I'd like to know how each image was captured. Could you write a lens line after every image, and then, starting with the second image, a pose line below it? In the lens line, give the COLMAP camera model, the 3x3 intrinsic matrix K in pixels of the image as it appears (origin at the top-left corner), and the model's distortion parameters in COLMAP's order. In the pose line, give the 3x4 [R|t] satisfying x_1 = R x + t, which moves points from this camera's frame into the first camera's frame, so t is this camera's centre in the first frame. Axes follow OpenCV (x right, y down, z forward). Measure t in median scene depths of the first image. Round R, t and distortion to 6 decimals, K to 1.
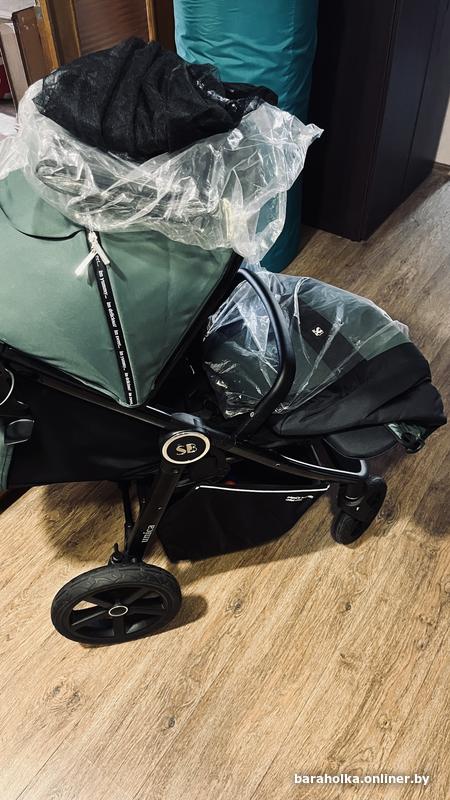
lens RADIAL K [[601.3, 0, 225.6], [0, 601.3, 402.4], [0, 0, 1]] dist [0.039987, -0.059991]
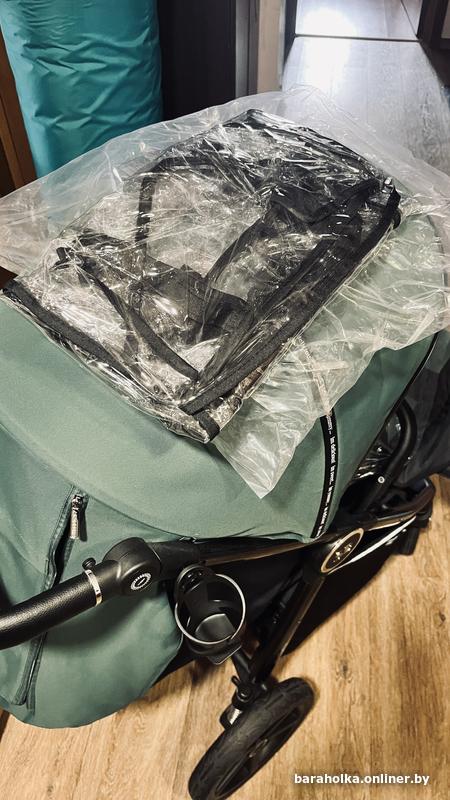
lens RADIAL K [[601.3, 0, 220.3], [0, 601.3, 407.4], [0, 0, 1]] dist [0.039987, -0.059991]
pose [[0.894306, -0.329595, 0.302629, -0.320044], [0.316934, 0.944018, 0.091554, -0.189810], [-0.315863, 0.014036, 0.948701, 0.218203]]
